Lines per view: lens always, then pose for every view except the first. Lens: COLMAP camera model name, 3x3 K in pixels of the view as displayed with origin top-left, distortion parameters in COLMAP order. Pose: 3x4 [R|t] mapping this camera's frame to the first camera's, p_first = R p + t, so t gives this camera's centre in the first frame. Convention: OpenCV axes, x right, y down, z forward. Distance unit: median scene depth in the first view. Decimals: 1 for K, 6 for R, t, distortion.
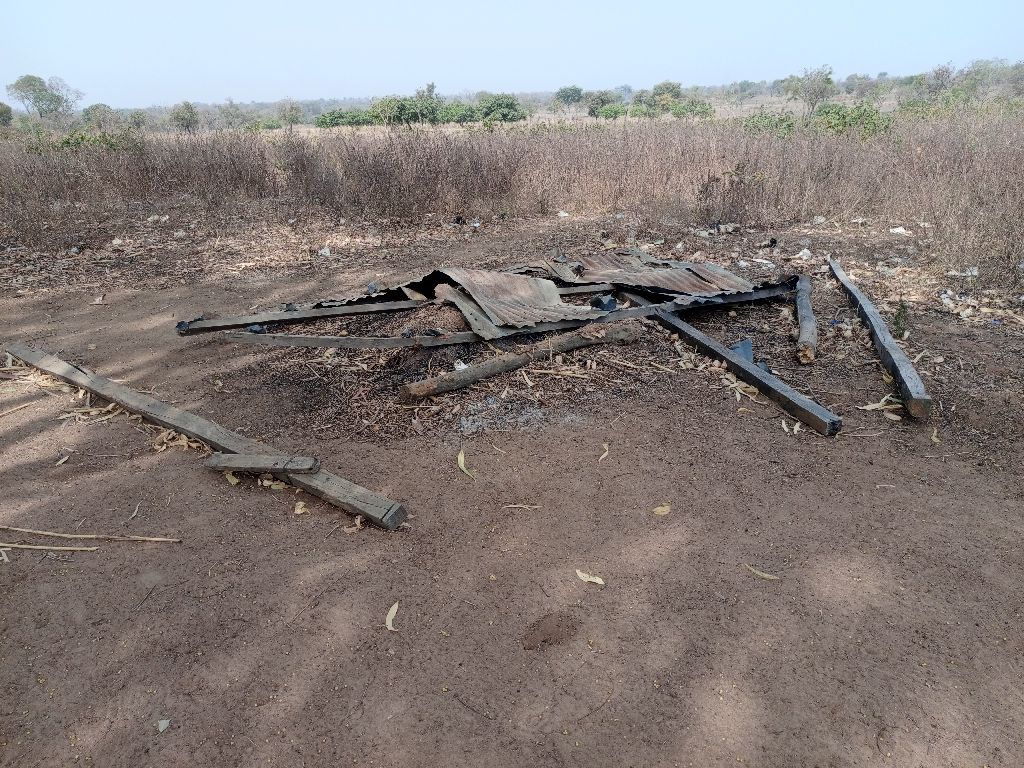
lens RADIAL K [[750.9, 0, 512.0], [0, 750.9, 384.0], [0, 0, 1]] dist [-0.008321, 0.024529]
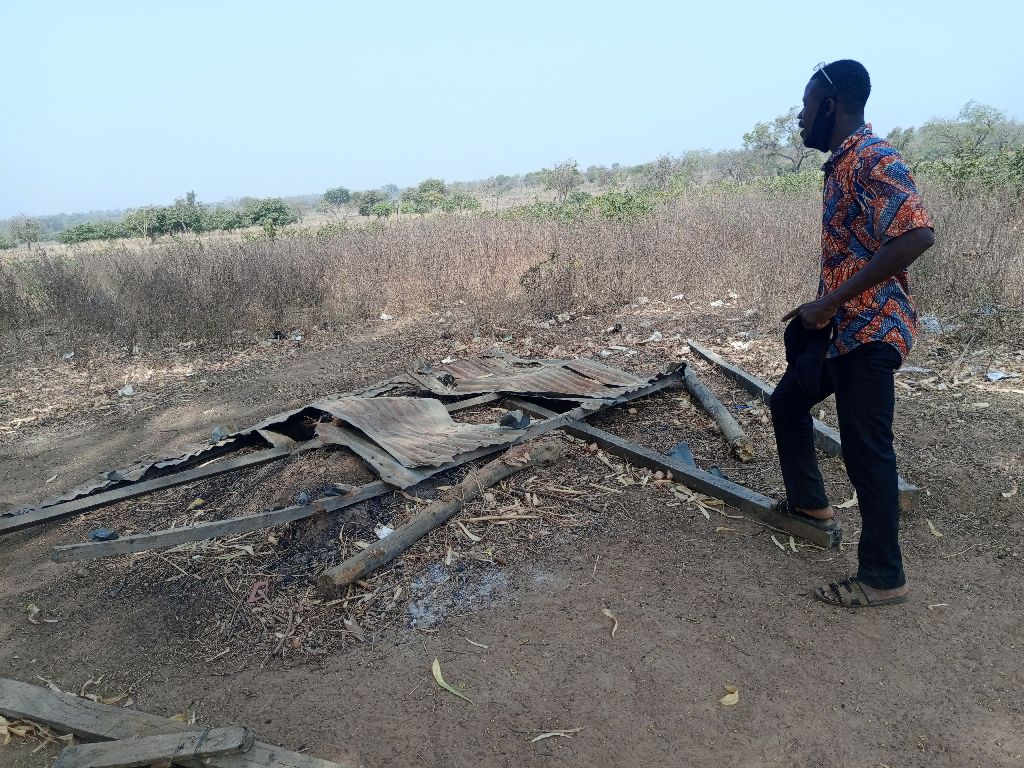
lens RADIAL K [[758.8, 0, 512.0], [0, 758.8, 384.0], [0, 0, 1]] dist [-0.000550, 0.004835]
pose [[0.956791, -0.116160, 0.266566, -0.098332], [0.147561, 0.983893, -0.100897, -0.055171], [-0.250552, 0.135872, 0.958521, 0.136126]]
